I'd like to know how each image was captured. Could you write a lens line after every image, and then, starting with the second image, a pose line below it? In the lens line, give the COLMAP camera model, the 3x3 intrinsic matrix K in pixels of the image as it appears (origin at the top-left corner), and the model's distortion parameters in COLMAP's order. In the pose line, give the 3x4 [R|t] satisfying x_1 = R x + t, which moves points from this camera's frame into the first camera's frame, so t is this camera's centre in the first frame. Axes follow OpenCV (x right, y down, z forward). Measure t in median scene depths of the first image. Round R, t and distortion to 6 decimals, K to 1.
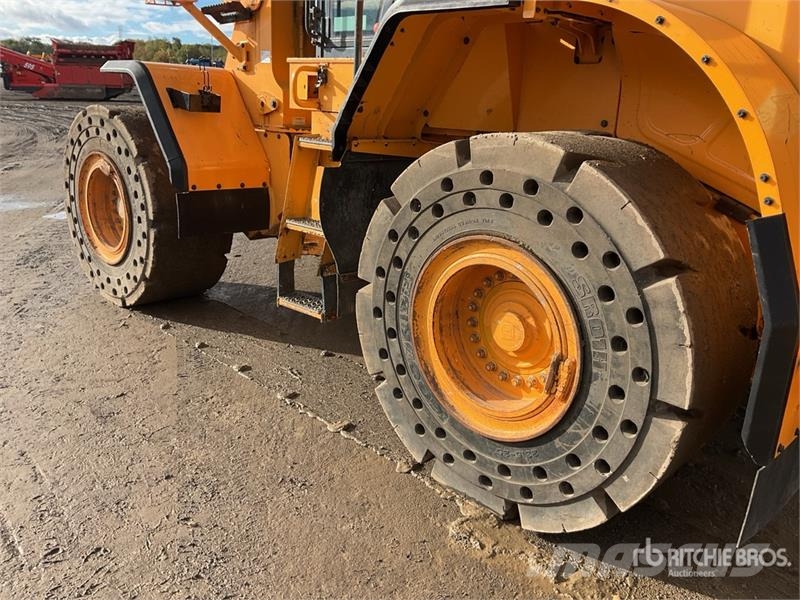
lens RADIAL K [[660.8, 0, 393.4], [0, 660.8, 299.8], [0, 0, 1]] dist [0.097701, -0.181947]
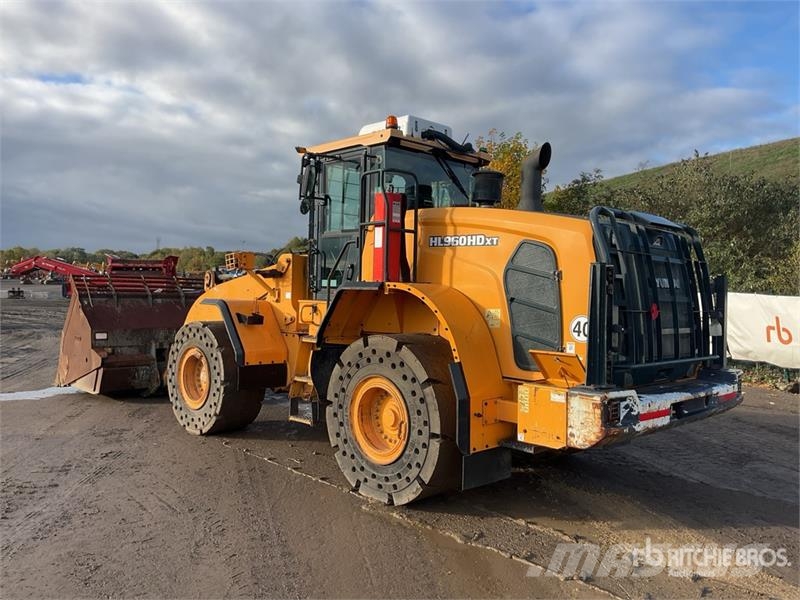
lens RADIAL K [[666.5, 0, 397.3], [0, 666.5, 306.2], [0, 0, 1]] dist [0.043730, -0.083658]
pose [[0.999632, -0.019573, -0.018781, 0.211209], [0.013752, 0.962451, -0.271107, 0.251679], [0.023382, 0.270749, 0.962366, -1.103964]]
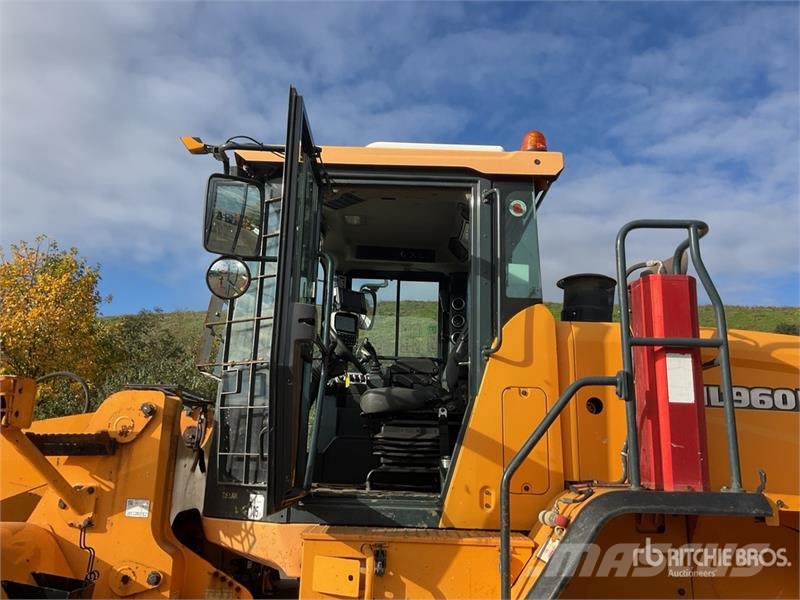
lens RADIAL K [[660.8, 0, 393.4], [0, 660.8, 299.8], [0, 0, 1]] dist [0.097701, -0.181947]
pose [[0.719393, 0.140420, 0.680262, -0.684862], [0.202100, 0.894668, -0.398403, -0.317794], [-0.664552, 0.424089, 0.615239, 0.449402]]
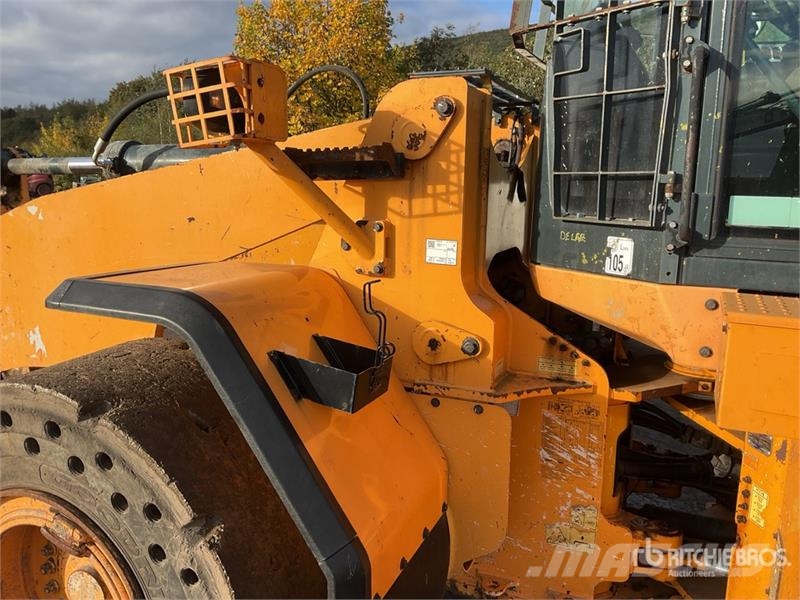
lens RADIAL K [[660.8, 0, 393.4], [0, 660.8, 299.8], [0, 0, 1]] dist [0.097701, -0.181947]
pose [[0.943017, -0.087761, 0.320962, -0.523780], [0.120238, 0.989288, -0.082771, -0.406730], [-0.310260, 0.116647, 0.943468, 0.789026]]
